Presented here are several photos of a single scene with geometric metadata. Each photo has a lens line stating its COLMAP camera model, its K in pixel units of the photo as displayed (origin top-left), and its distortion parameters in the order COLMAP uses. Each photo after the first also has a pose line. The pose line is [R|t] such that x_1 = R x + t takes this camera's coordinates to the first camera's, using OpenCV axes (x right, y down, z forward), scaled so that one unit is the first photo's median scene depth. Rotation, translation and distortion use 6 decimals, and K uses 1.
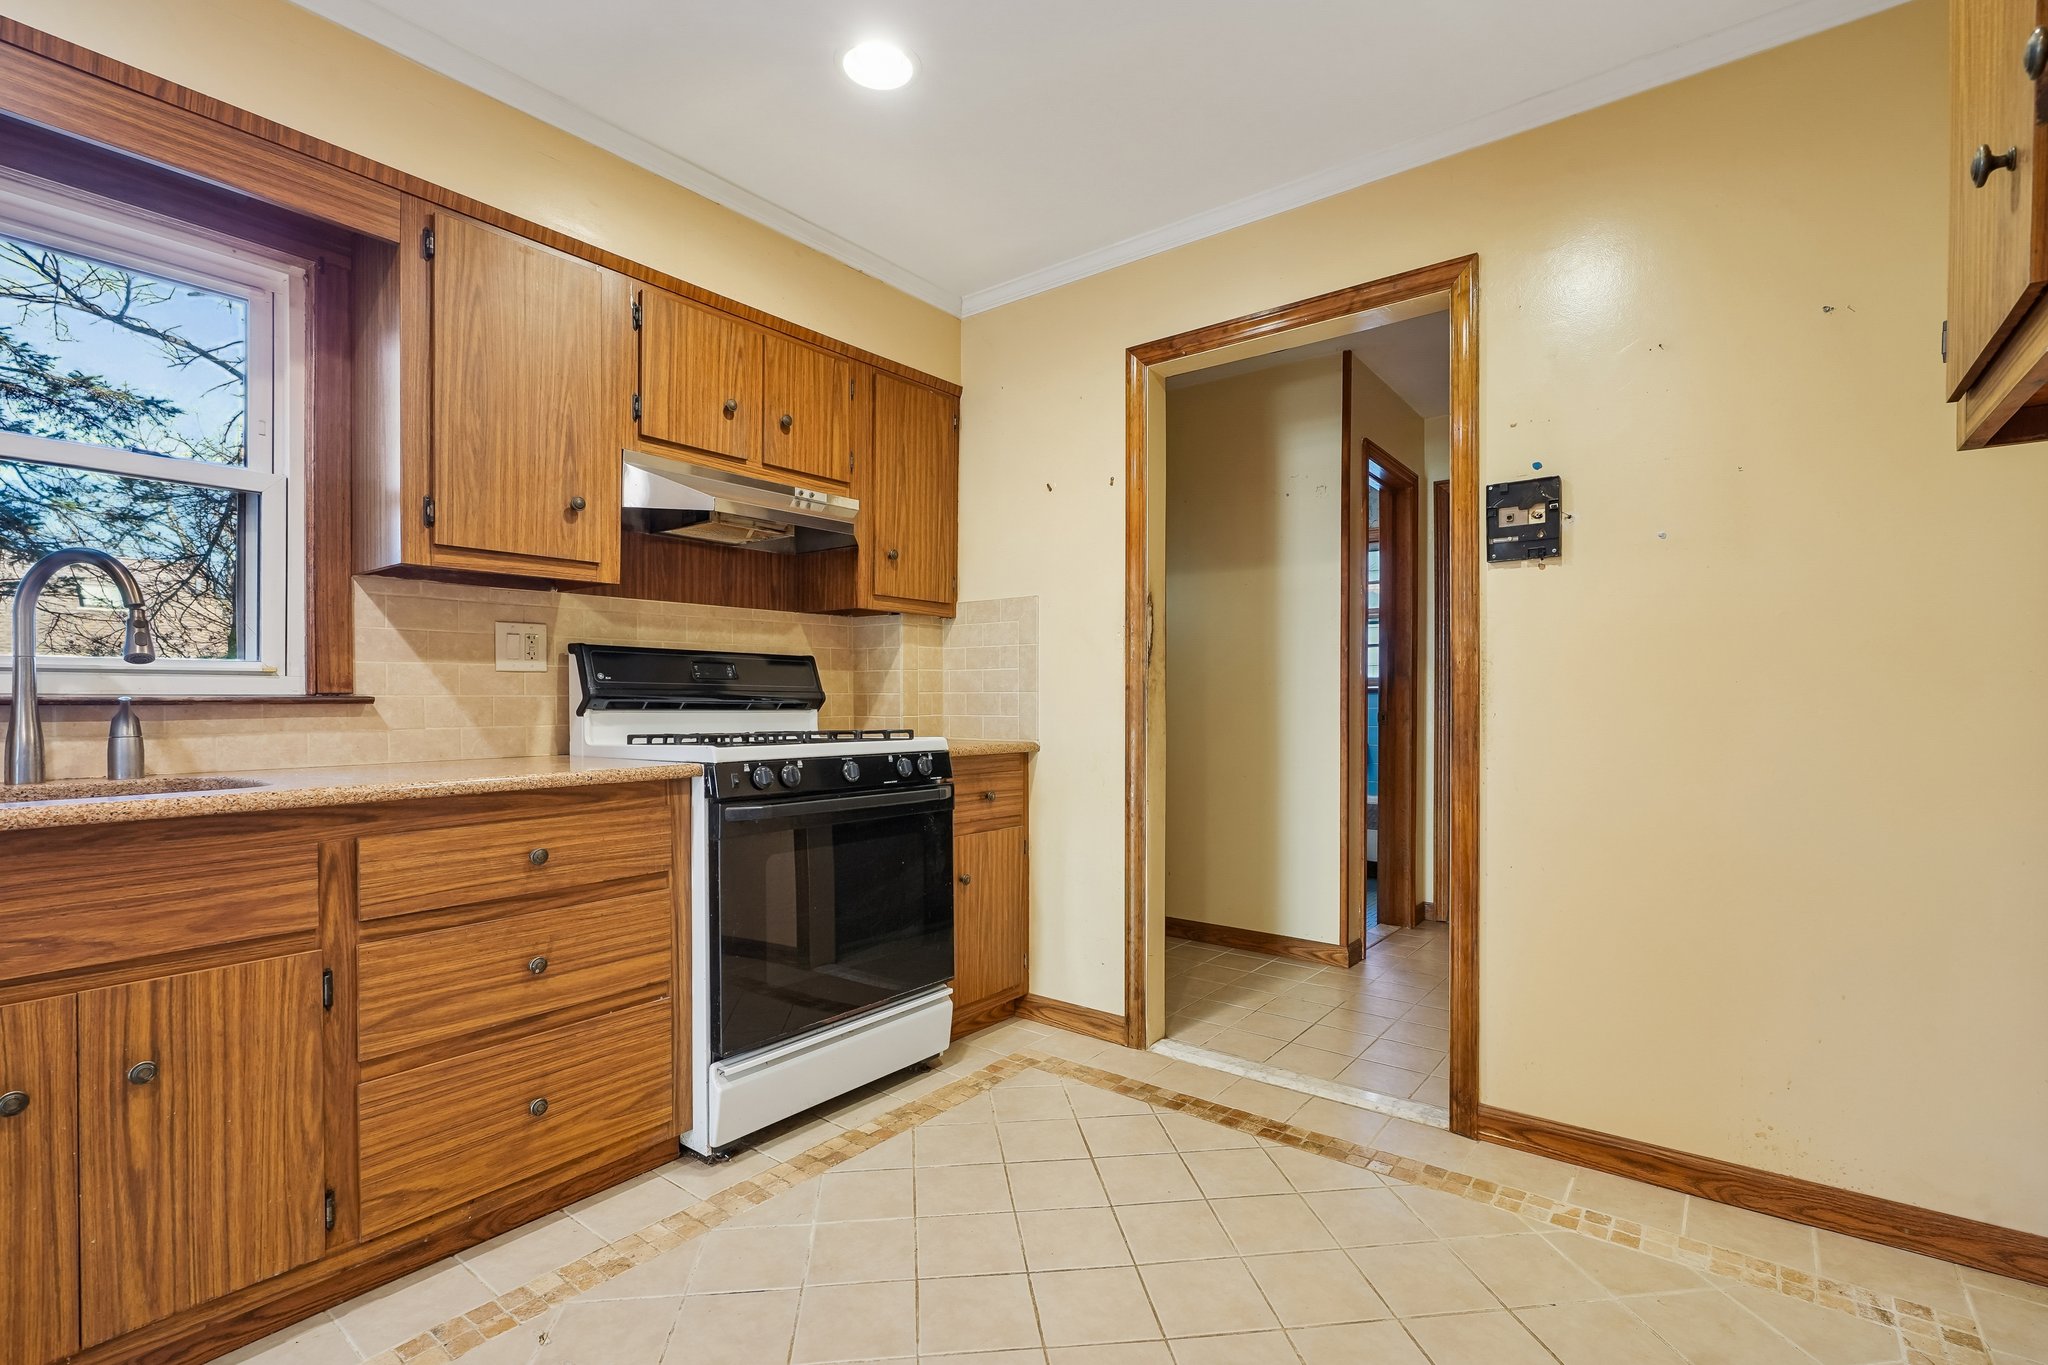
lens RADIAL K [[926.8, 0, 1022.6], [0, 926.8, 705.1], [0, 0, 1]] dist [-0.008561, 0.000280]
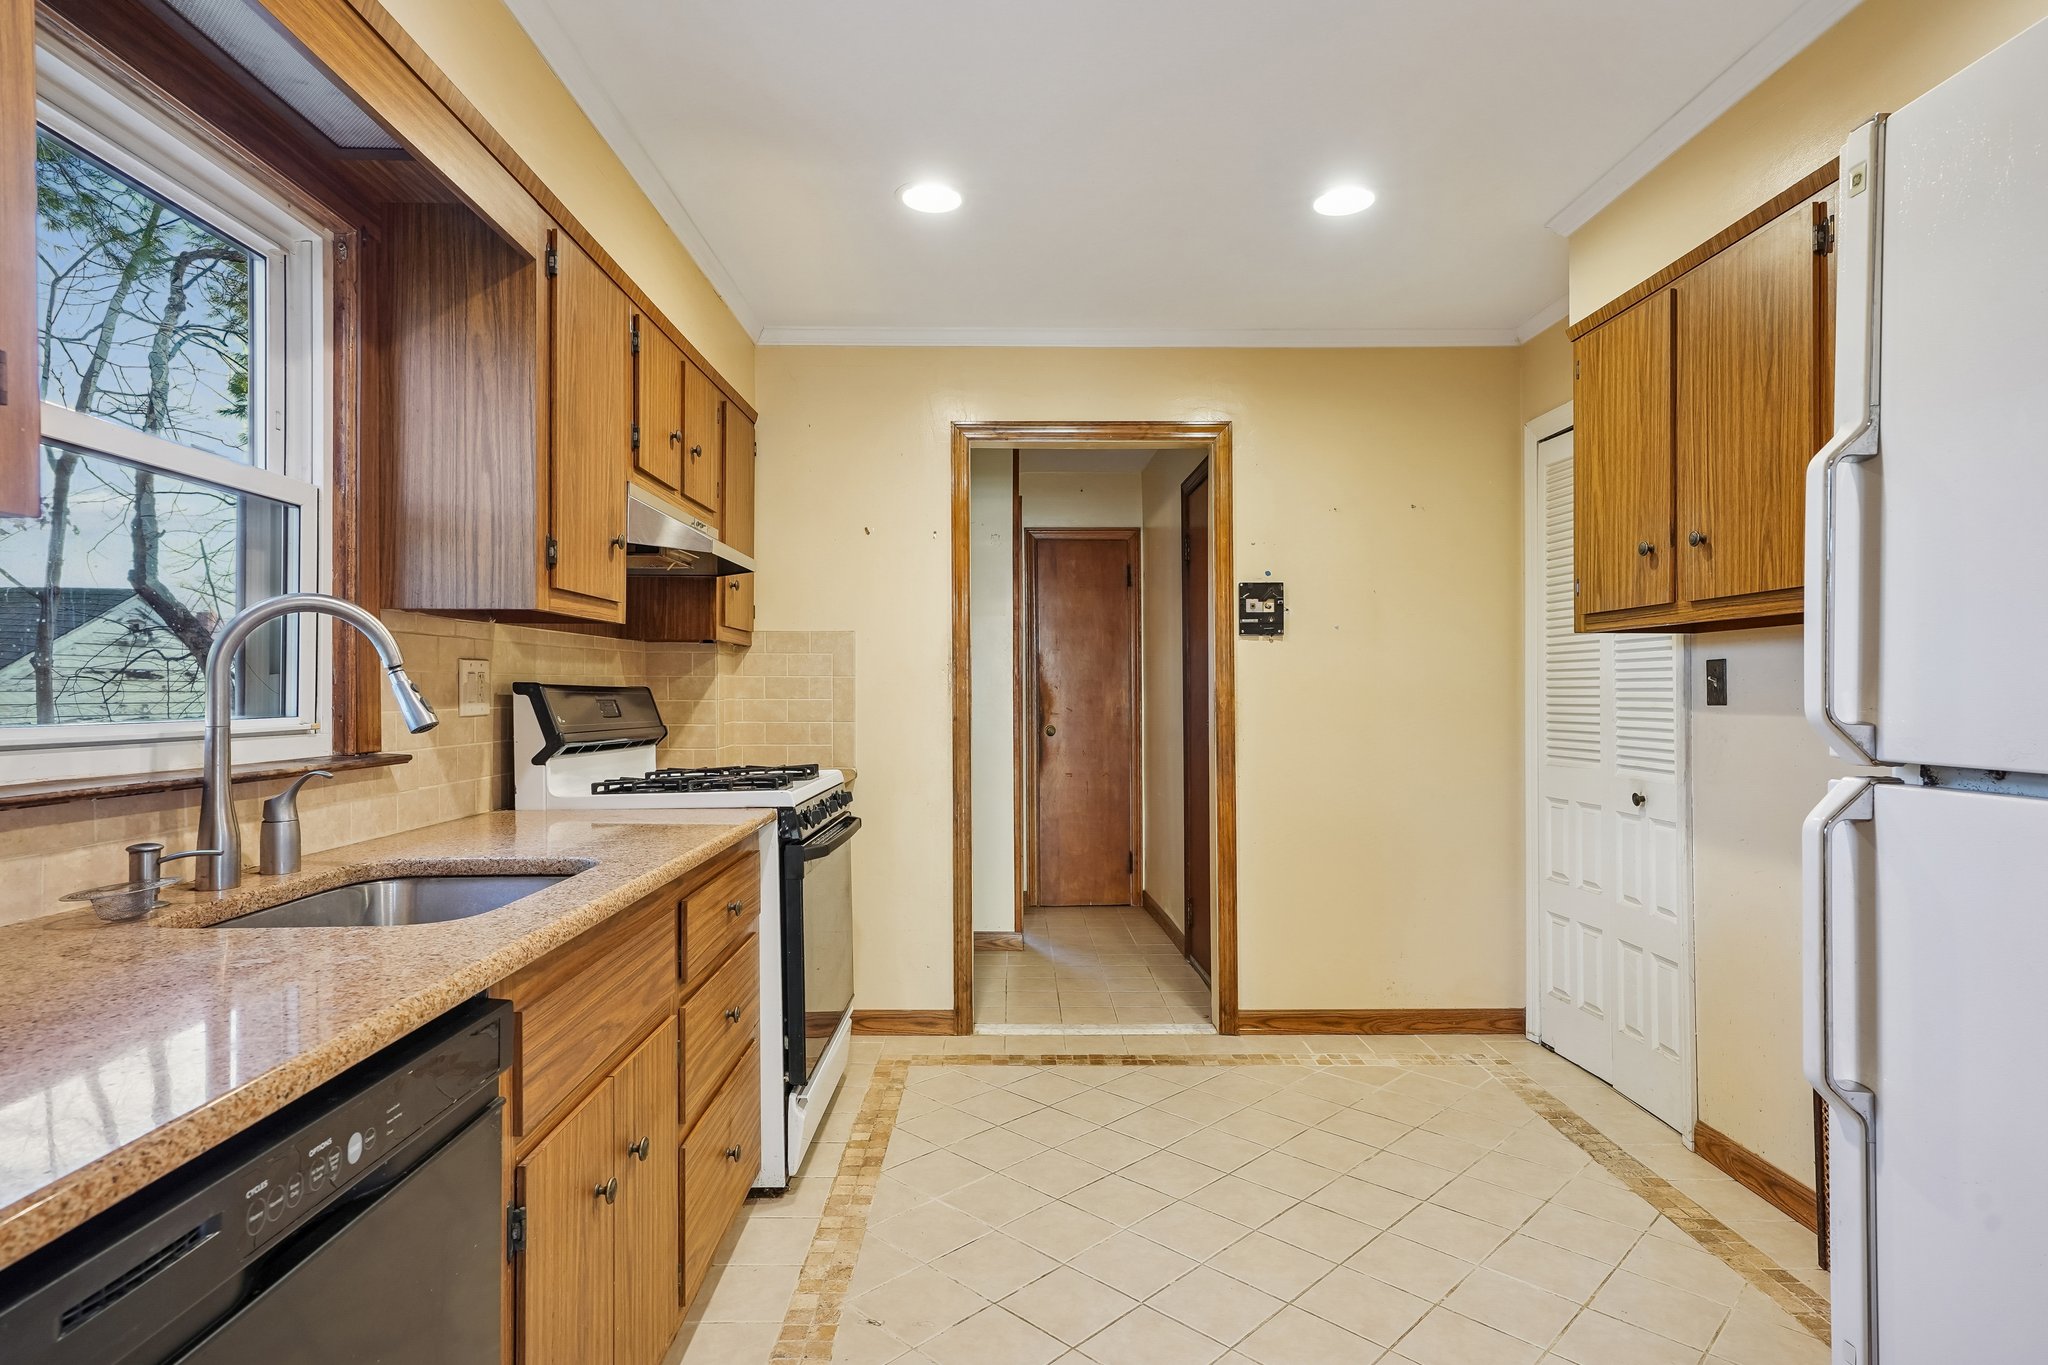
lens RADIAL K [[1072.1, 0, 1024.0], [0, 1072.1, 682.5], [0, 0, 1]] dist [-0.000630, -0.000070]
pose [[0.782279, 0.008072, 0.622876, -0.848485], [0.001999, 0.999878, -0.015468, -0.056872], [-0.622925, 0.013345, 0.782168, -0.112858]]
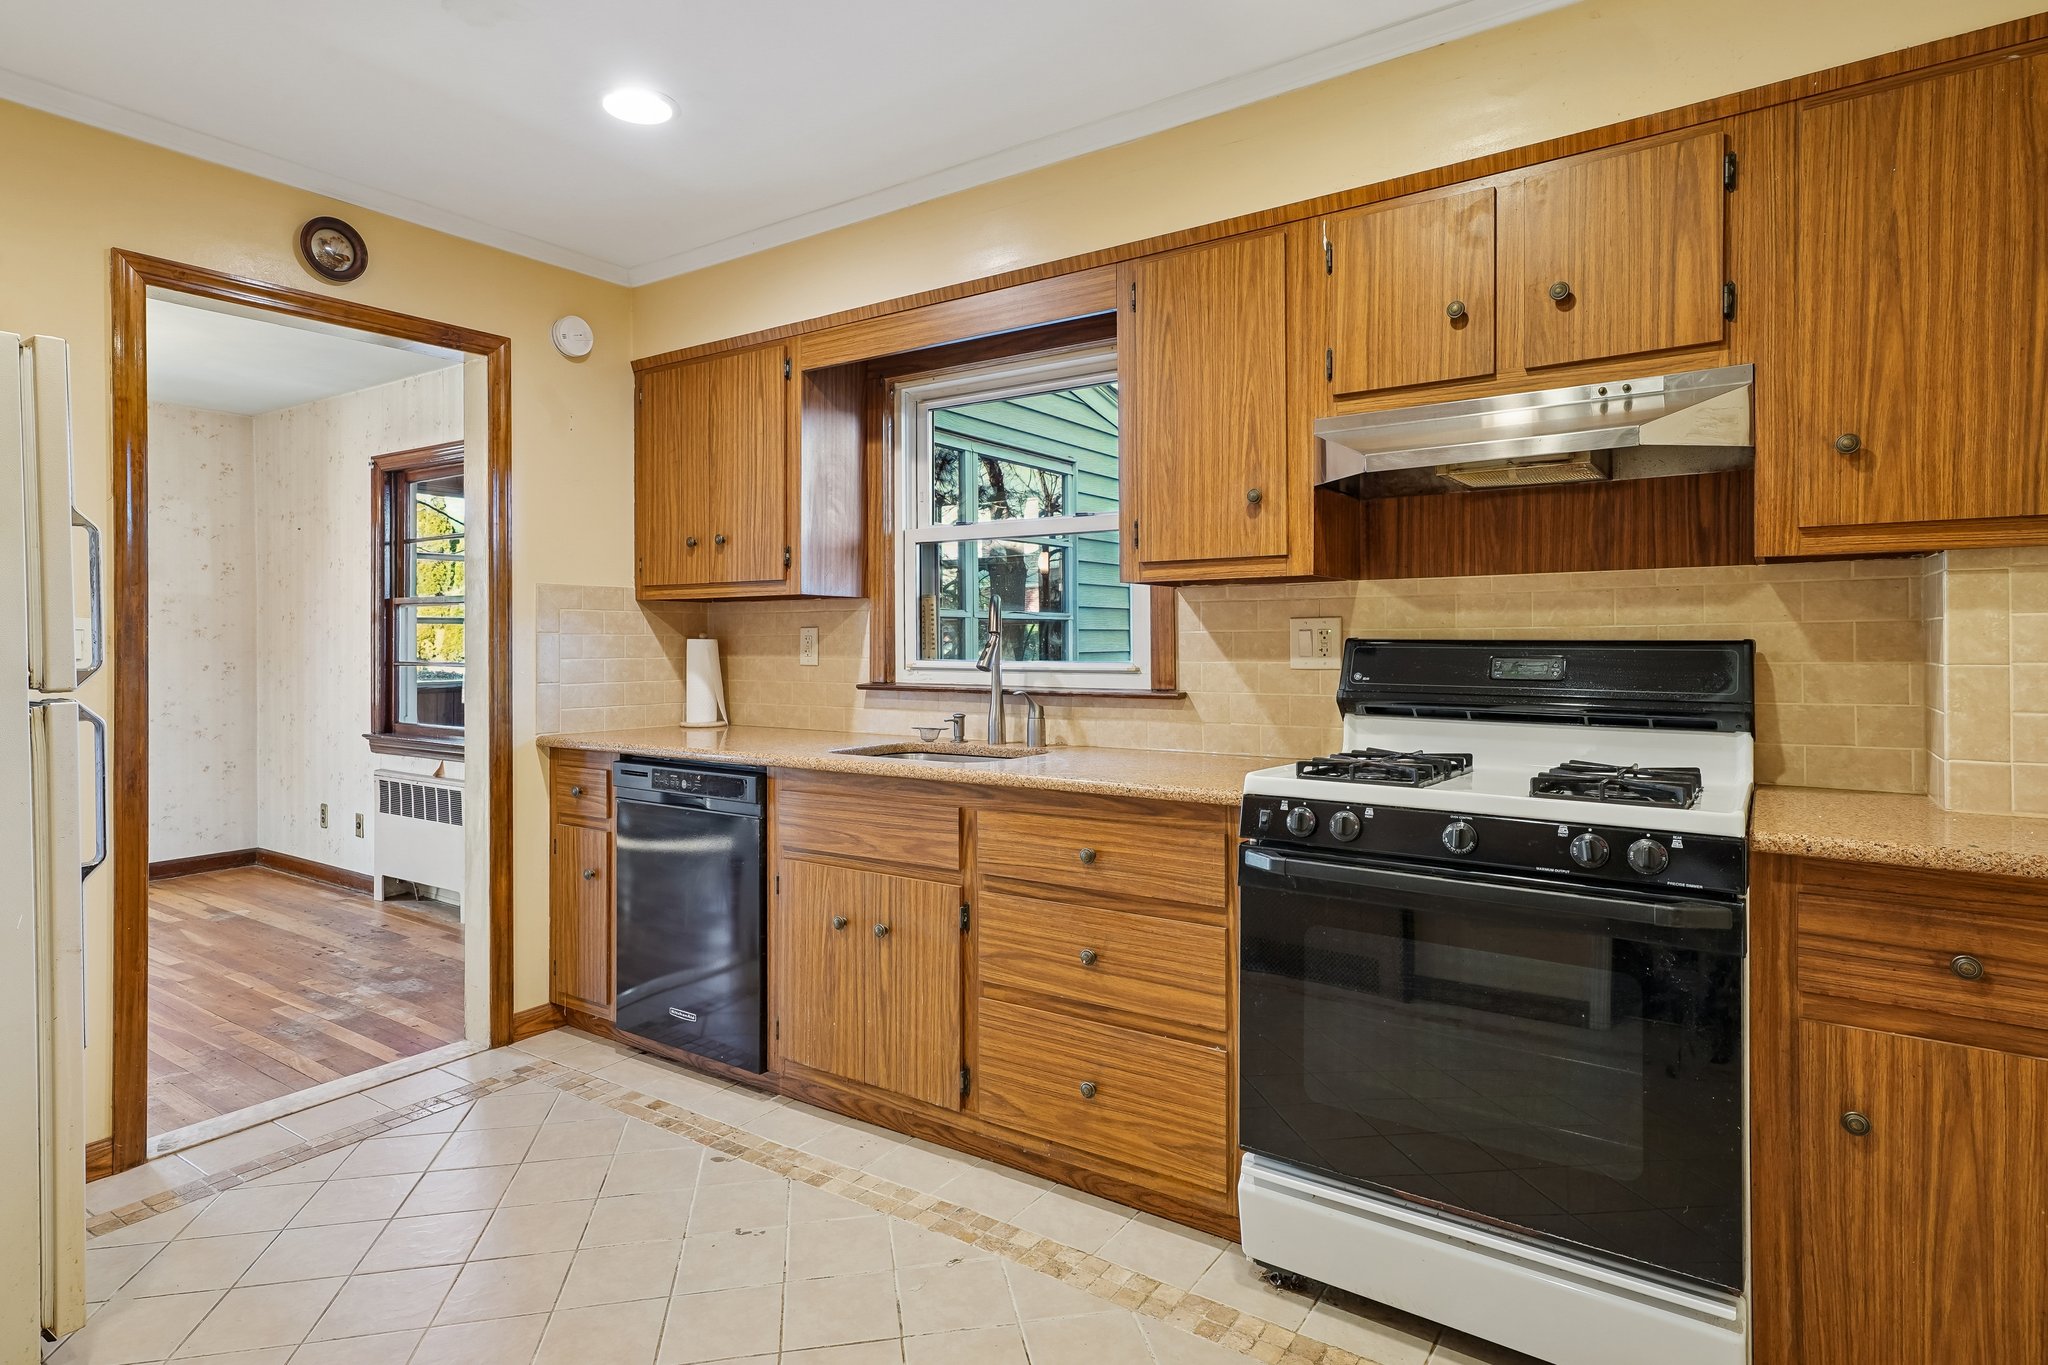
lens RADIAL K [[1097.2, 0, 1011.9], [0, 1097.2, 643.4], [0, 0, 1]] dist [0.018154, 0.000033]
pose [[0.054633, 0.003138, -0.998502, 0.619874], [-0.003270, 0.999990, 0.002964, -0.072025], [0.998501, 0.003103, 0.054643, 0.699326]]
